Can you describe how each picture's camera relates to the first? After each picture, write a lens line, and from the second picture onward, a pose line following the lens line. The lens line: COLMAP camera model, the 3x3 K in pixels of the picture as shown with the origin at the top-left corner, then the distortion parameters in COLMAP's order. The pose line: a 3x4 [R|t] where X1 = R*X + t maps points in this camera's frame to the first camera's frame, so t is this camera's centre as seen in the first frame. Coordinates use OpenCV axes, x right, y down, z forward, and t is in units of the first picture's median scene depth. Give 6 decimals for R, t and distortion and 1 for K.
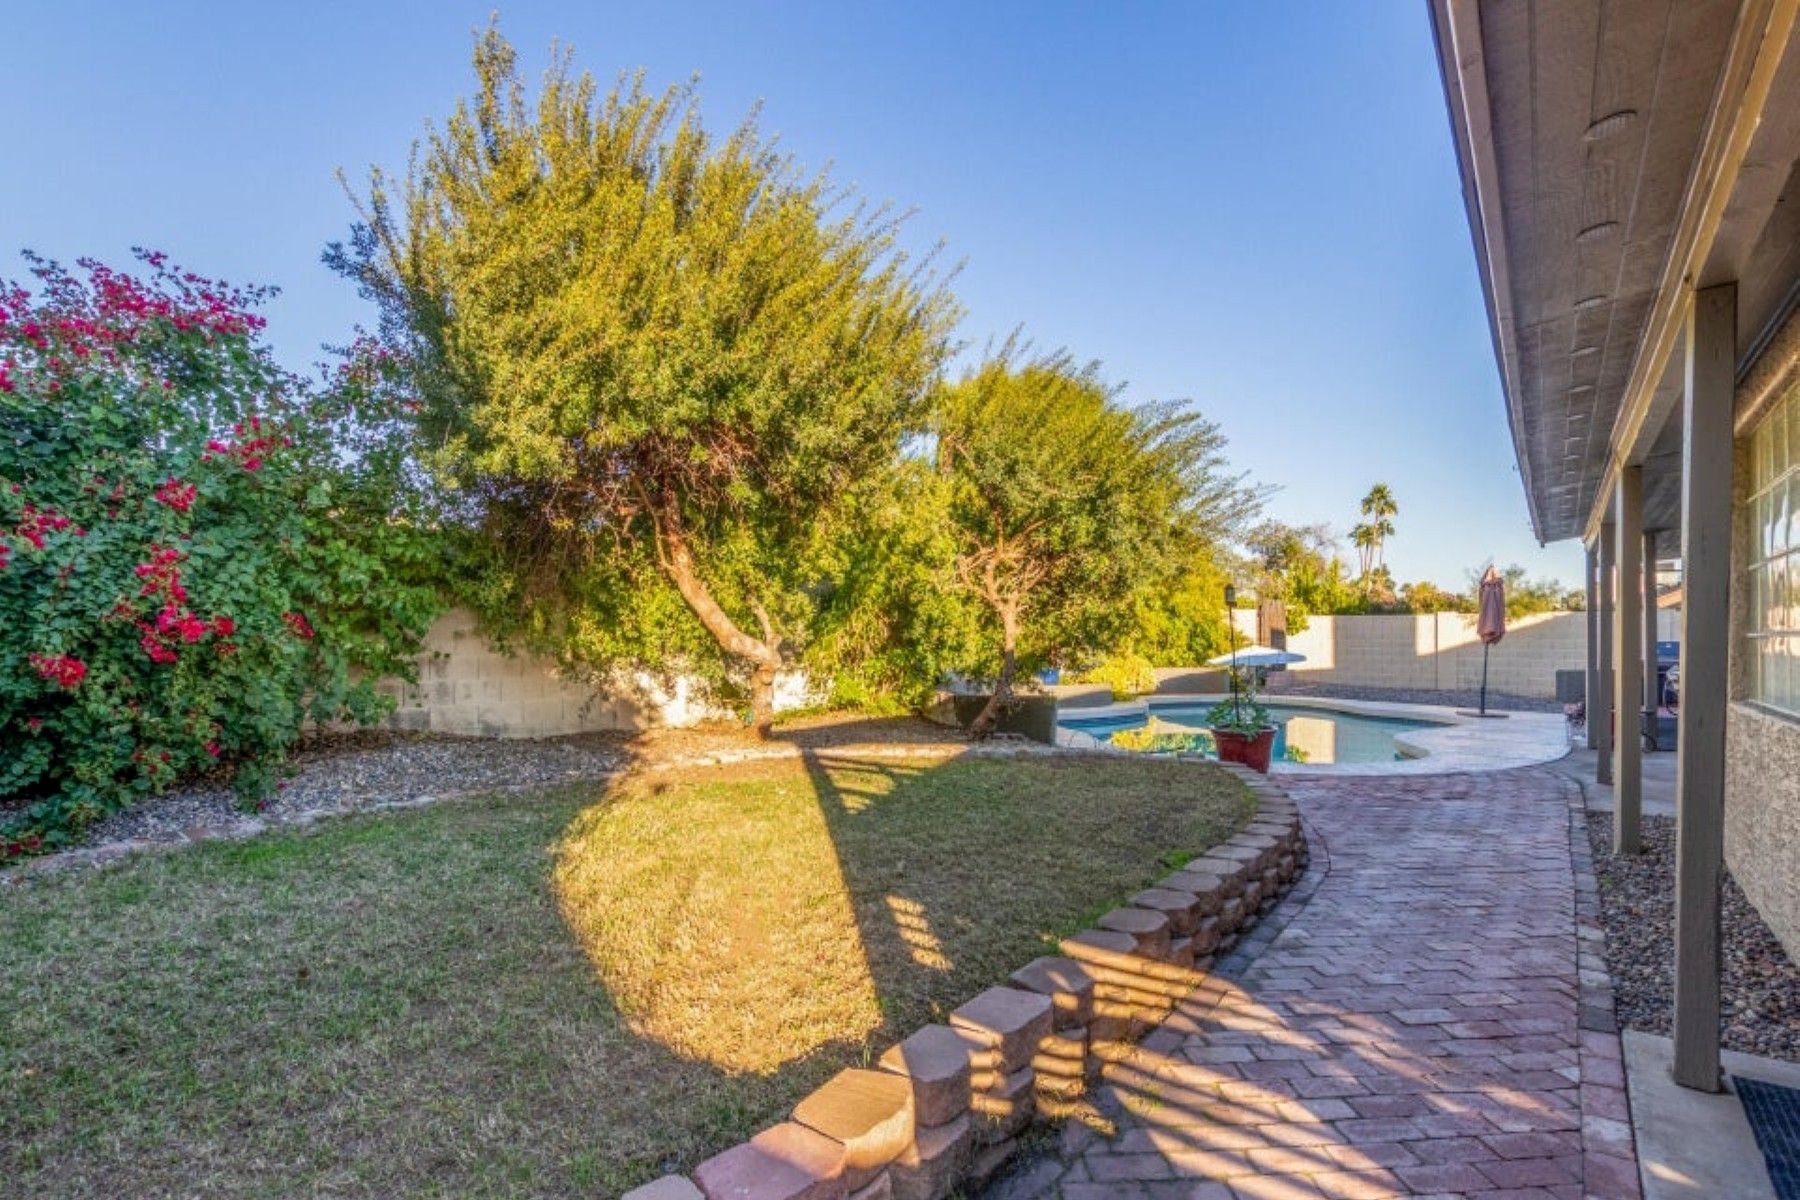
lens RADIAL K [[821.7, 0, 903.6], [0, 821.7, 638.5], [0, 0, 1]] dist [0.002798, 0.000105]
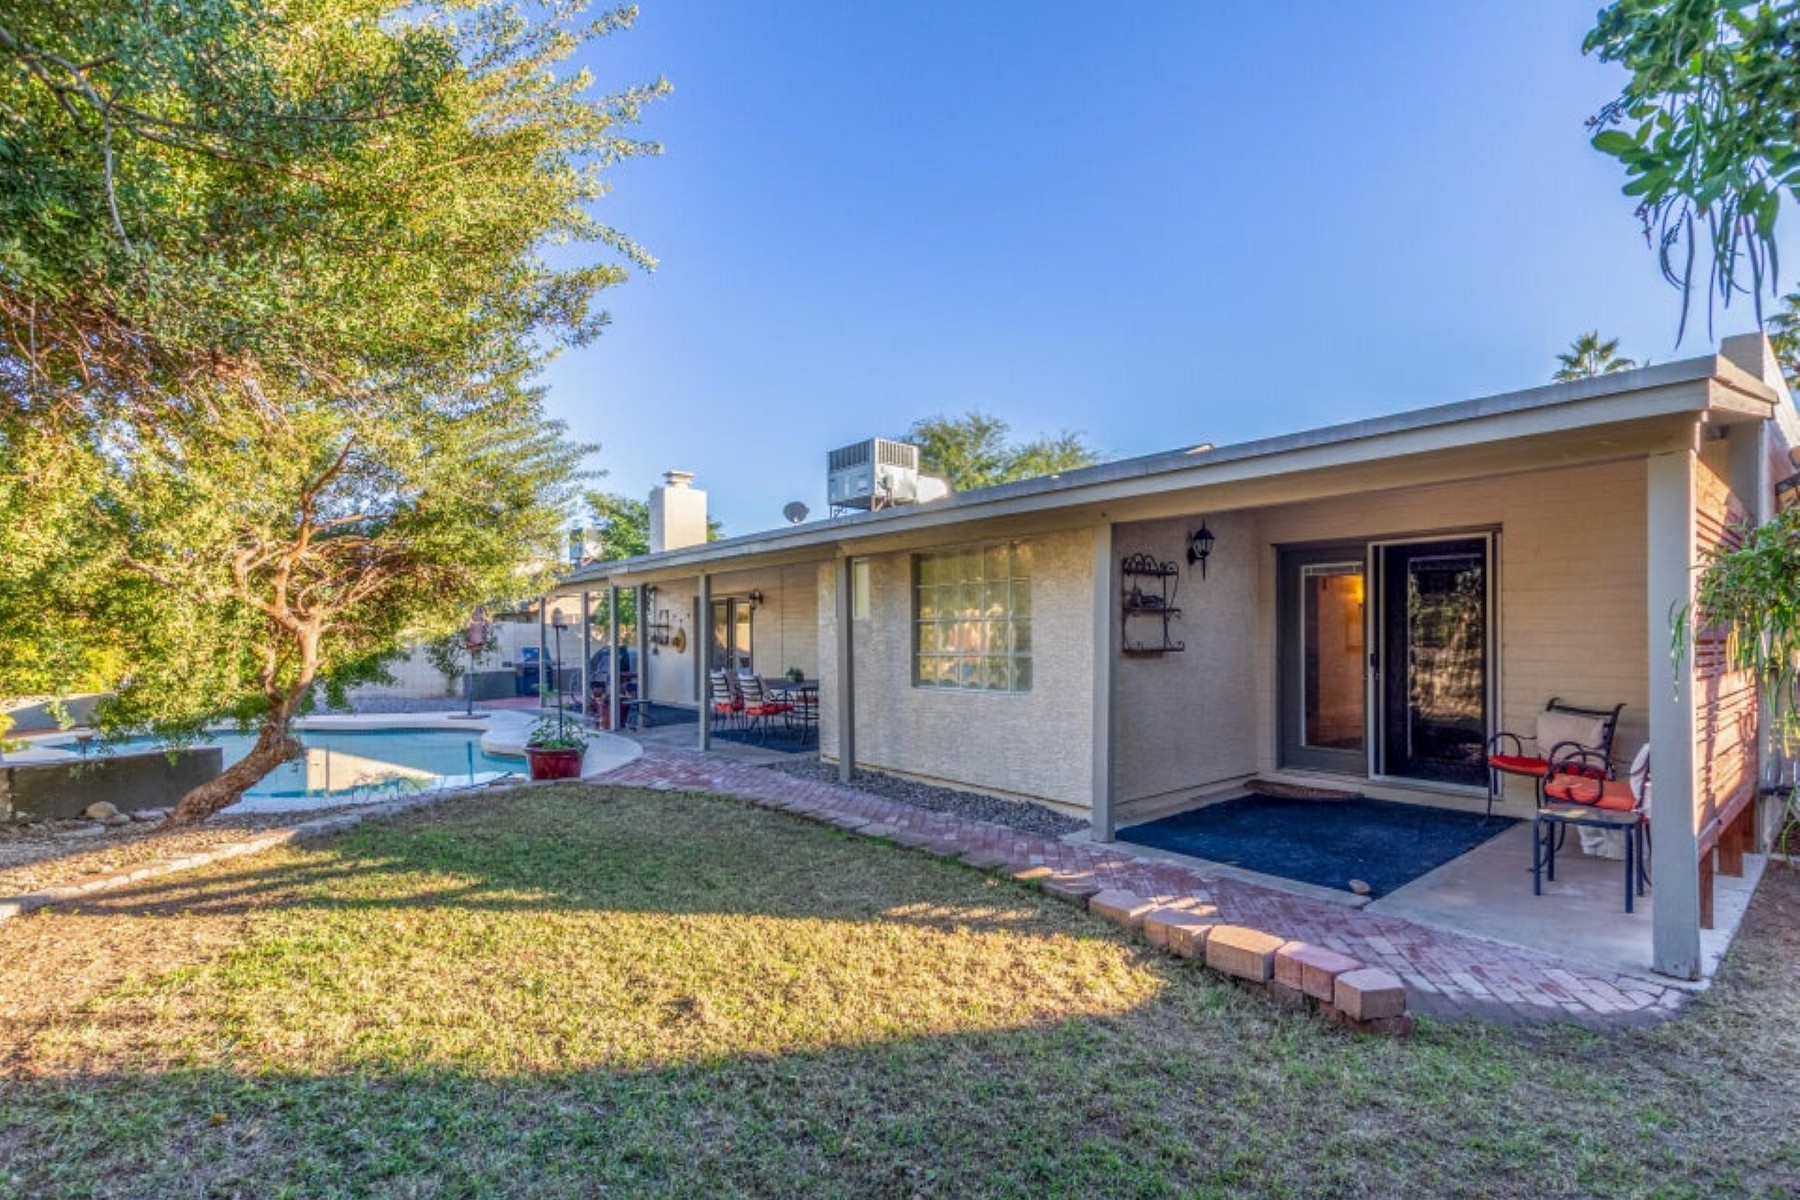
lens RADIAL K [[821.7, 0, 903.6], [0, 821.7, 638.5], [0, 0, 1]] dist [0.002798, 0.000105]
pose [[0.241308, -0.011270, 0.970383, -1.122967], [0.015444, 0.999851, 0.007771, -0.060256], [-0.970326, 0.013111, 0.241446, 0.739059]]
